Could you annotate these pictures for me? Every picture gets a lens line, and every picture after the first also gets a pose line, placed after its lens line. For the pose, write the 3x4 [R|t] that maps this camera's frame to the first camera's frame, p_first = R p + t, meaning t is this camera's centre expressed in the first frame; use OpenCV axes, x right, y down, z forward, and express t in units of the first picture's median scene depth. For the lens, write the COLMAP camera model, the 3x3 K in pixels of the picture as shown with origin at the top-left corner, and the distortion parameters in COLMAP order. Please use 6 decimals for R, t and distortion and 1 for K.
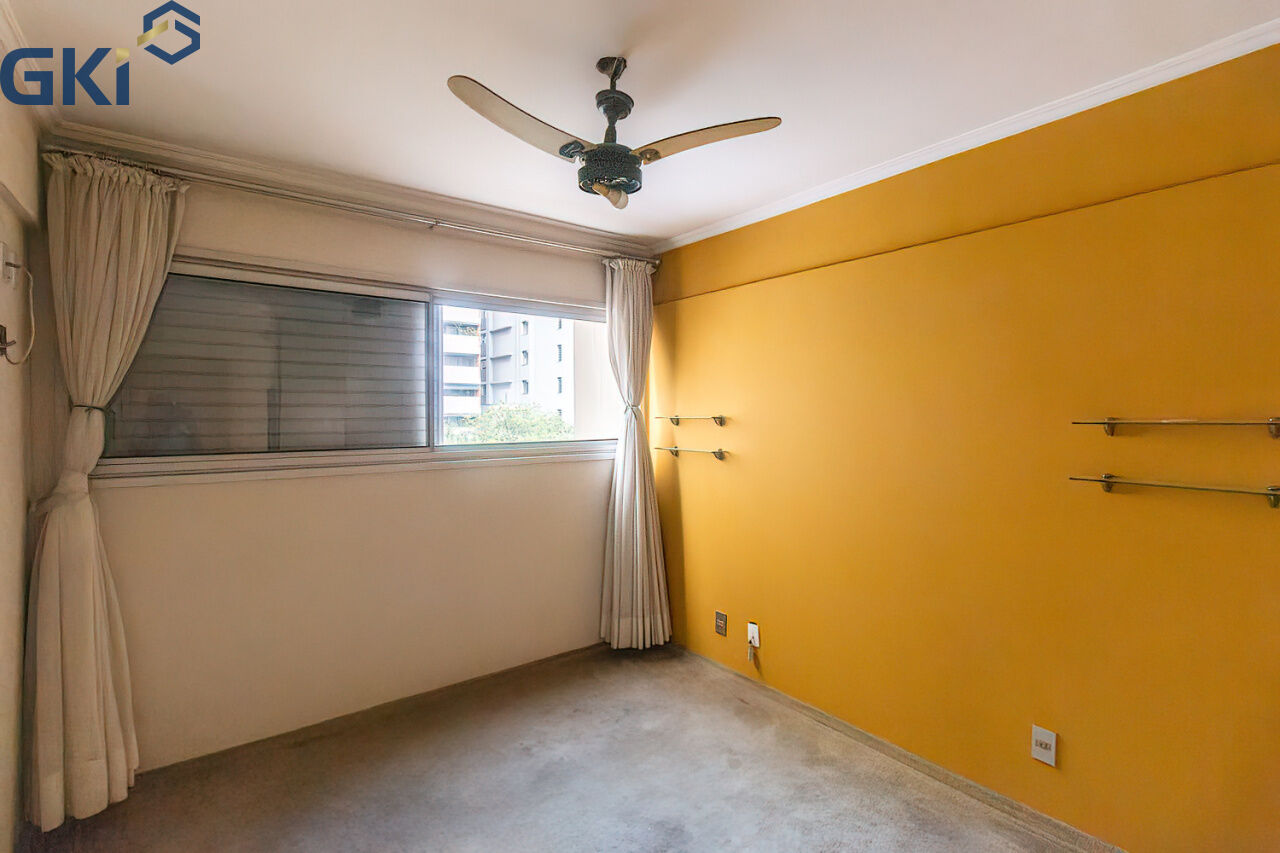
lens RADIAL K [[579.5, 0, 635.3], [0, 579.5, 415.8], [0, 0, 1]] dist [-0.003053, -0.000117]
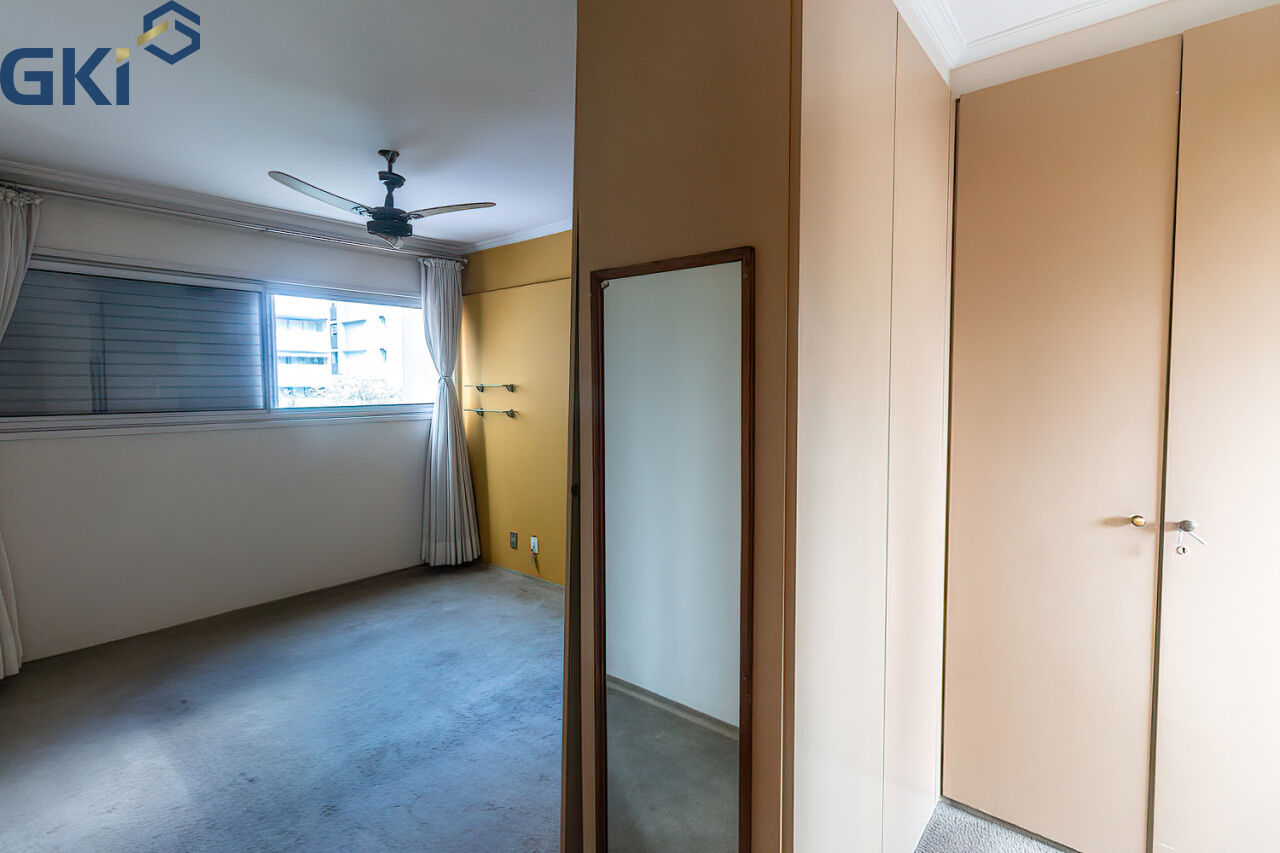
lens RADIAL K [[587.4, 0, 637.4], [0, 587.4, 414.6], [0, 0, 1]] dist [0.002141, 0.000793]
pose [[0.976494, -0.010529, 0.215288, 0.131078], [0.000101, 0.998828, 0.048395, 0.003963], [-0.215545, -0.047236, 0.975351, -0.349916]]
